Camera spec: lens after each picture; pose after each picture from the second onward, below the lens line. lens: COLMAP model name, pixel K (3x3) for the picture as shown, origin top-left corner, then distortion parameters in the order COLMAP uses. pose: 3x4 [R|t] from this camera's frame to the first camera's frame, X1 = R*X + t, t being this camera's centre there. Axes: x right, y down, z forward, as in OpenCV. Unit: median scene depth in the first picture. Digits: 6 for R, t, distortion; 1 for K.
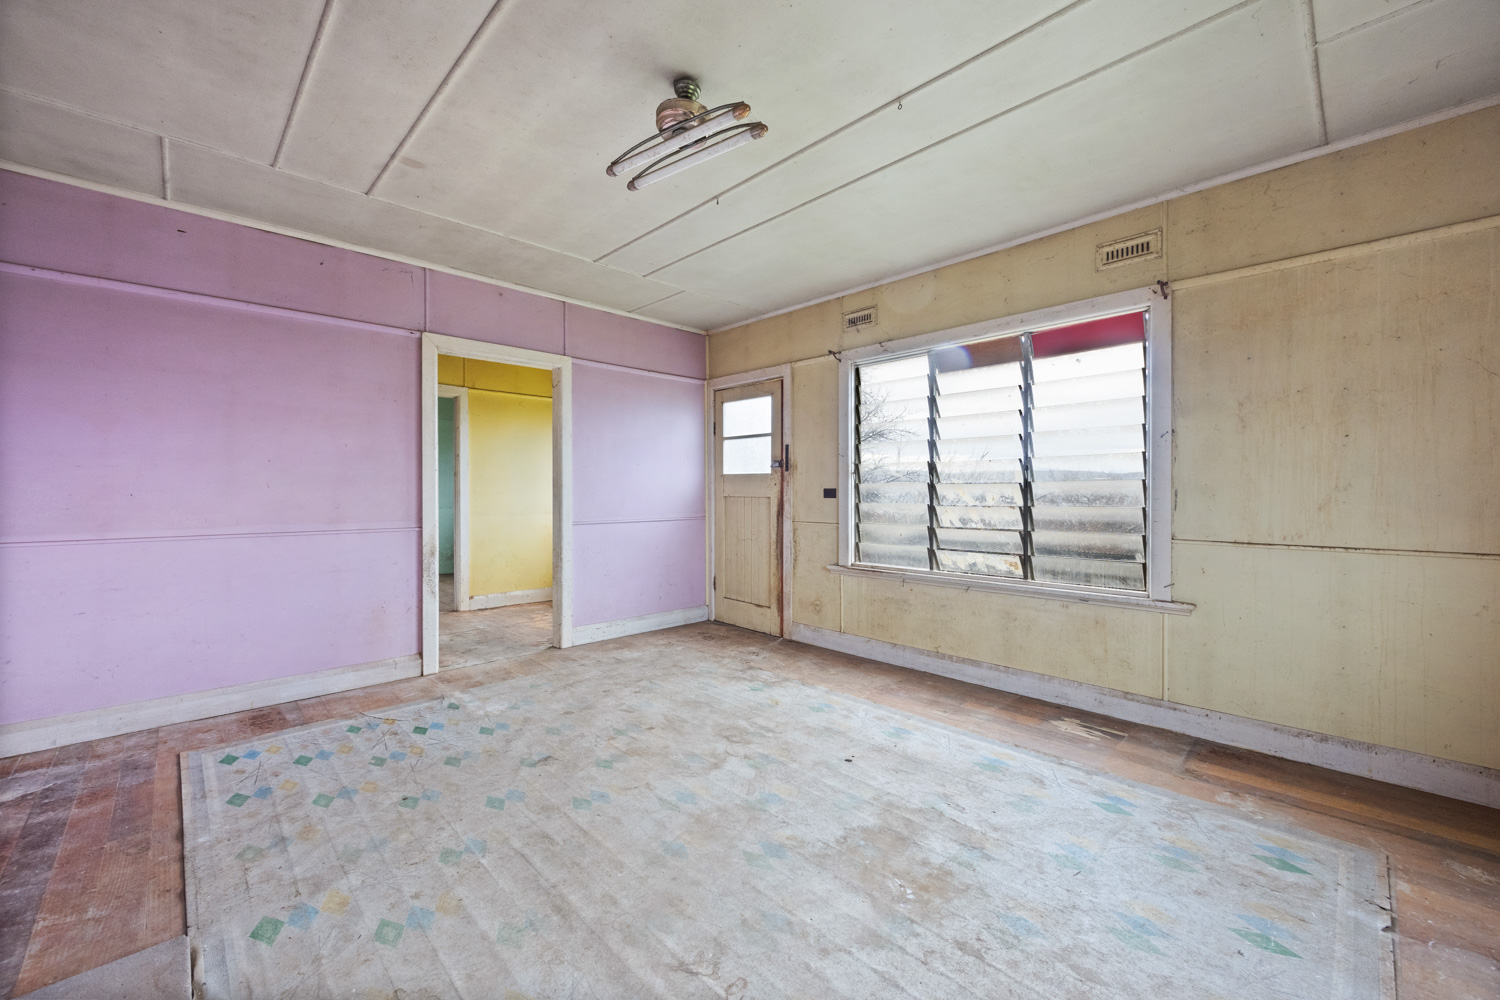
lens RADIAL K [[596.8, 0, 744.9], [0, 596.8, 493.6], [0, 0, 1]] dist [-0.008193, 0.001122]
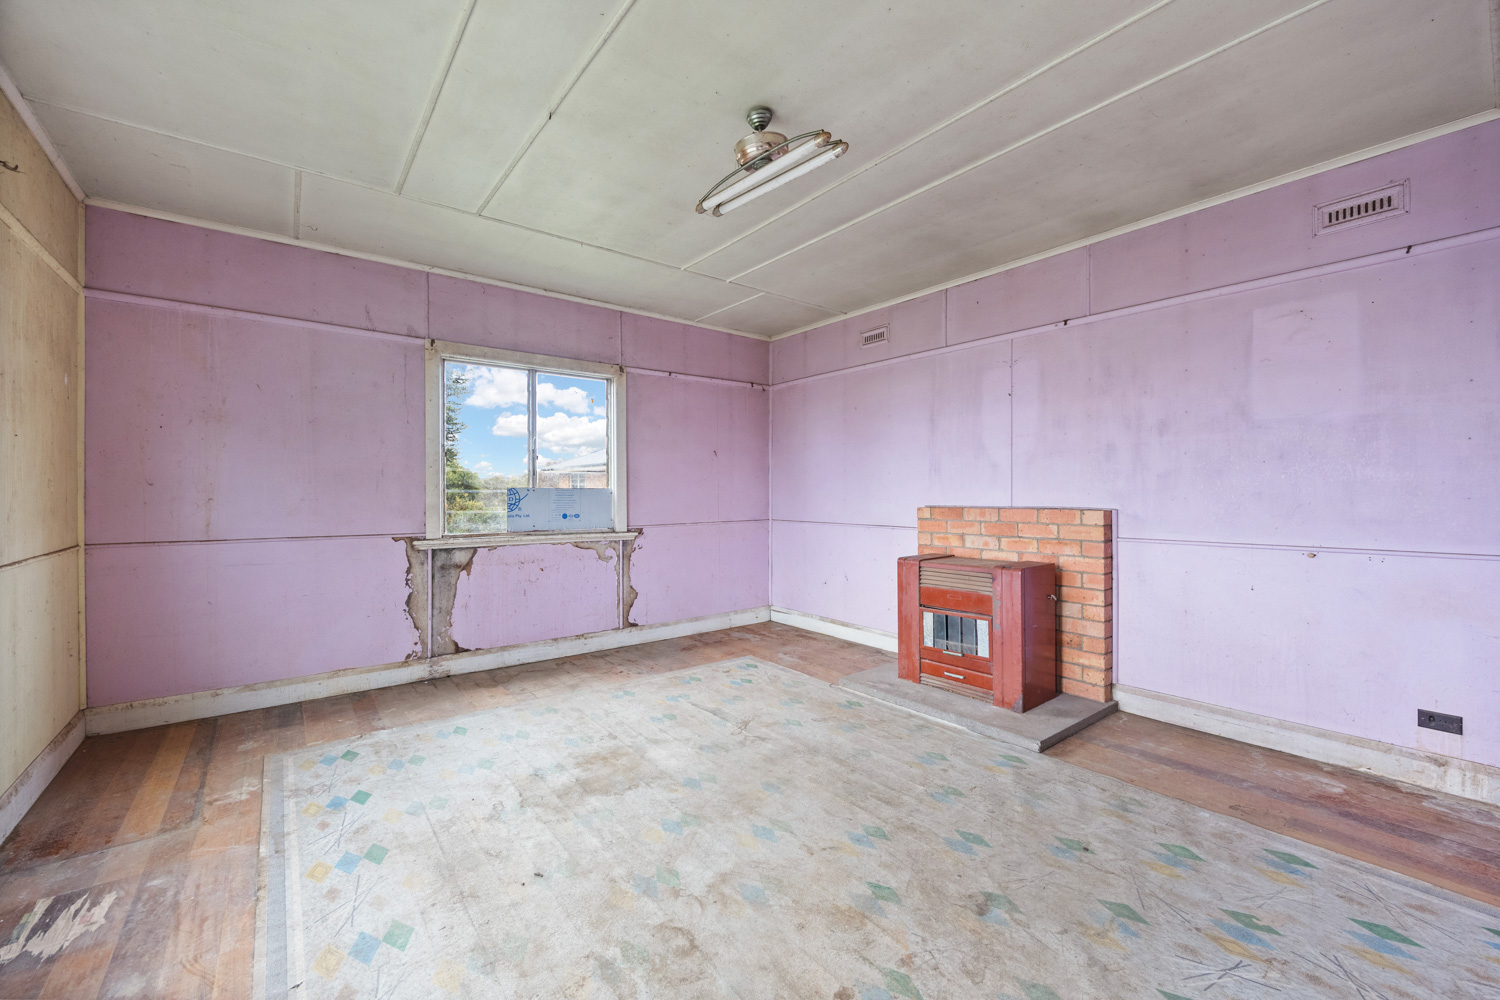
lens RADIAL K [[596.8, 0, 746.4], [0, 596.8, 495.6], [0, 0, 1]] dist [-0.008193, 0.001122]
pose [[-0.994168, 0.001738, 0.107827, -0.147395], [0.002743, 0.999954, 0.009176, -0.011552], [-0.107806, 0.009418, -0.994127, 1.637526]]
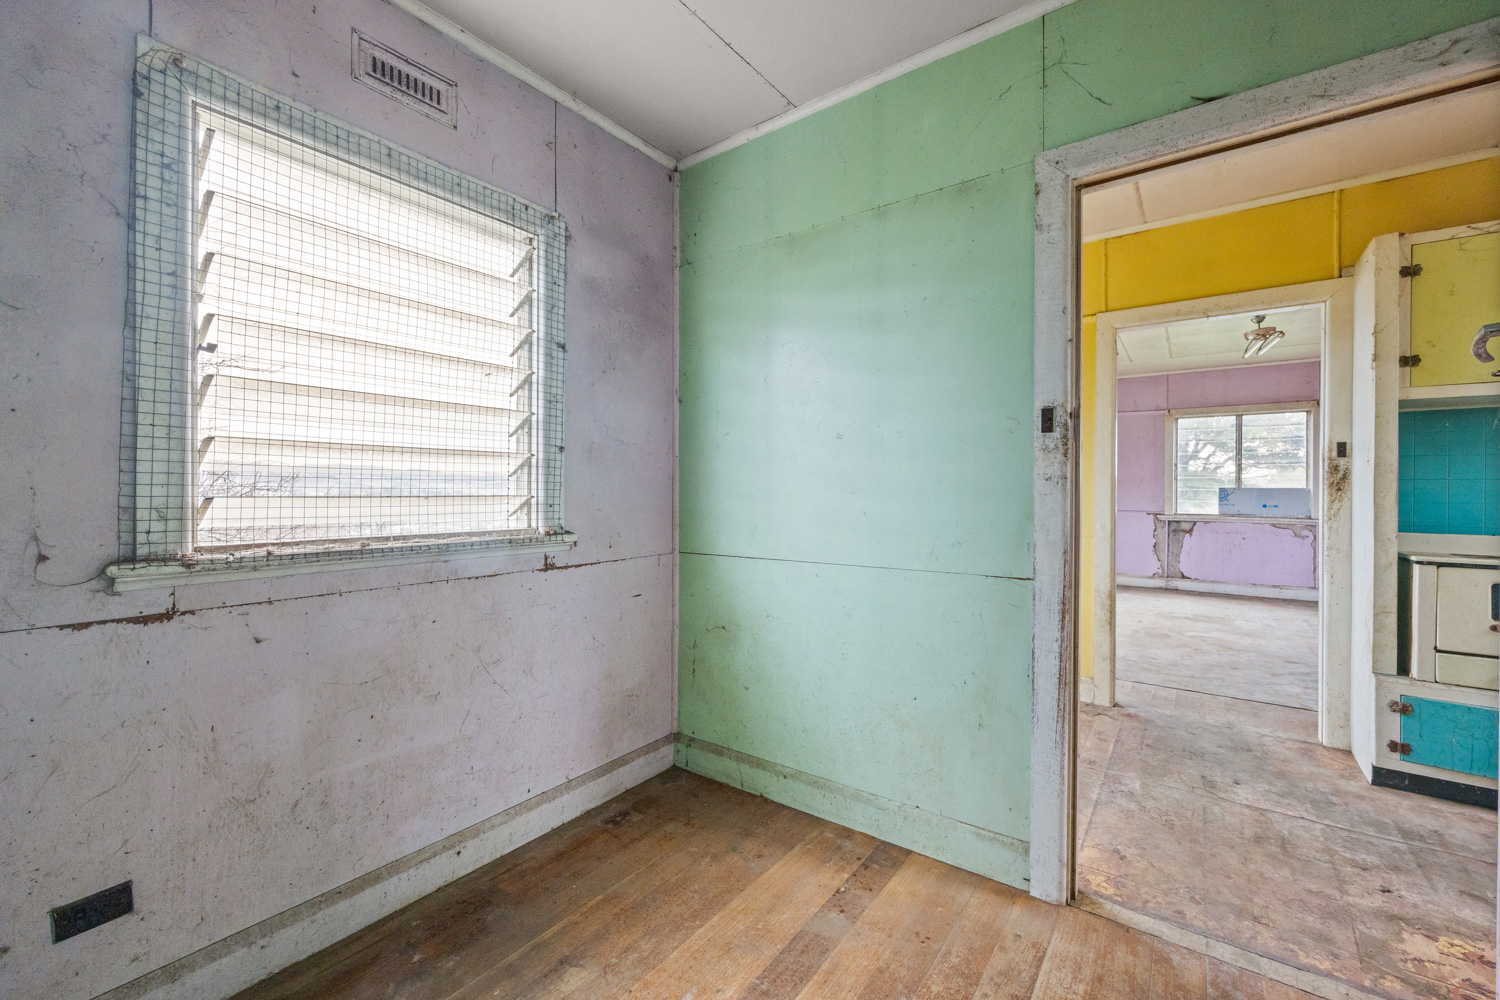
lens RADIAL K [[596.8, 0, 746.6], [0, 596.8, 494.0], [0, 0, 1]] dist [-0.008193, 0.001122]
pose [[-0.151238, -0.007478, 0.988469, -1.559284], [0.003766, 0.999960, 0.008141, -0.021070], [-0.988490, 0.004954, -0.151204, 2.561524]]
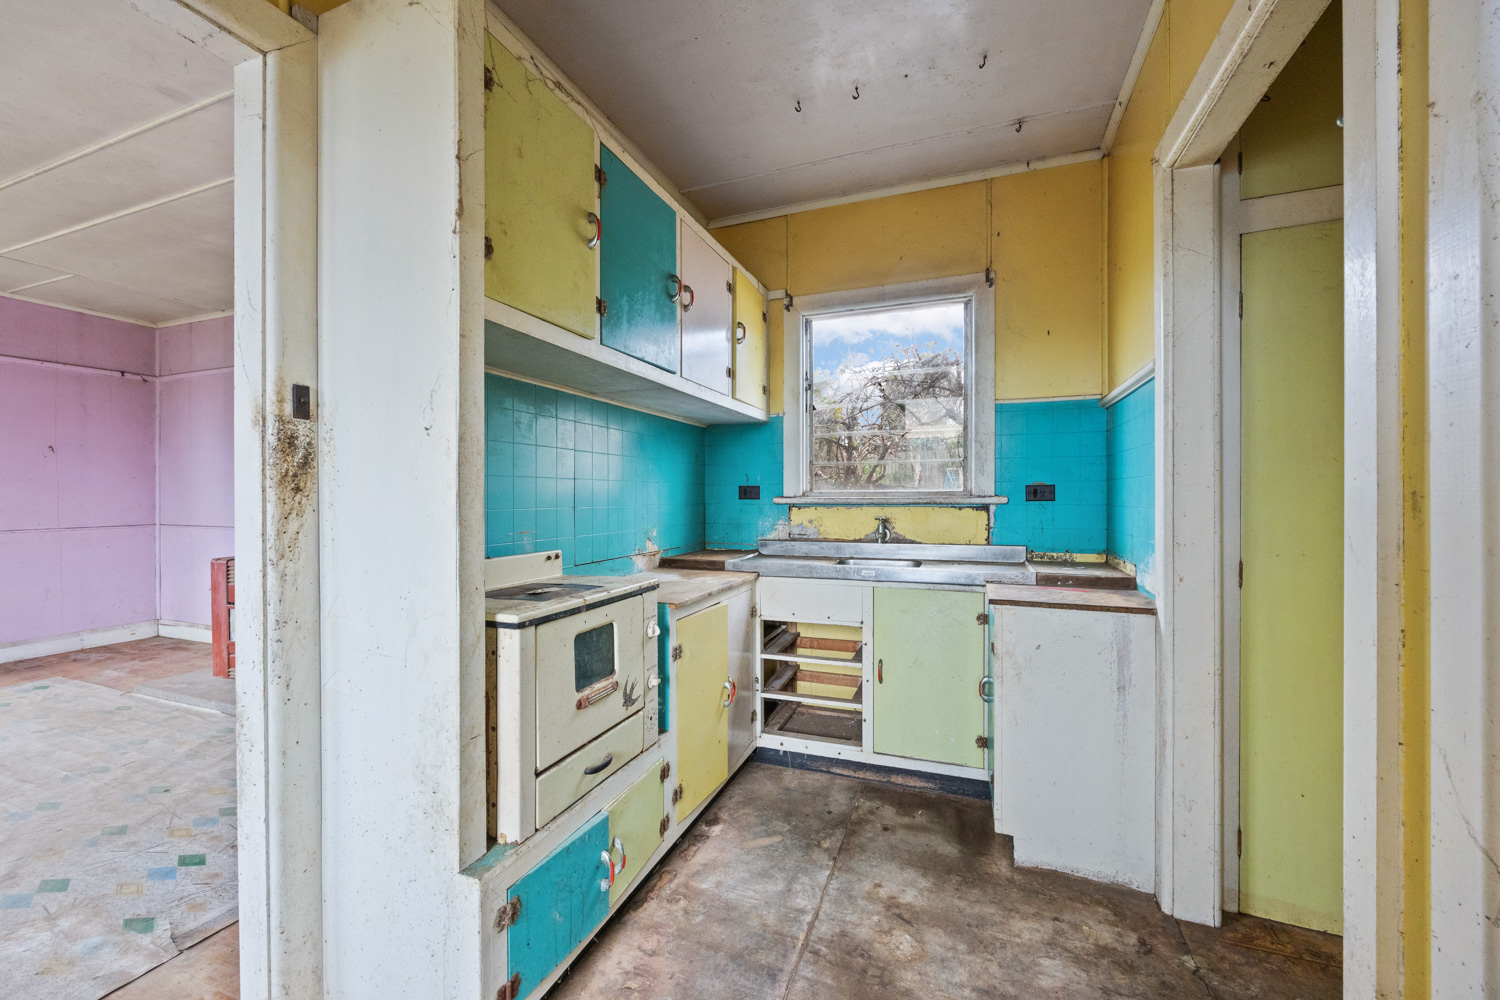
lens RADIAL K [[596.8, 0, 739.6], [0, 596.8, 496.5], [0, 0, 1]] dist [-0.008193, 0.001122]
pose [[-0.909990, 0.003962, -0.414611, -0.910521], [-0.000189, 0.999950, 0.009969, -0.016325], [0.414630, 0.009150, -0.909944, 2.030799]]
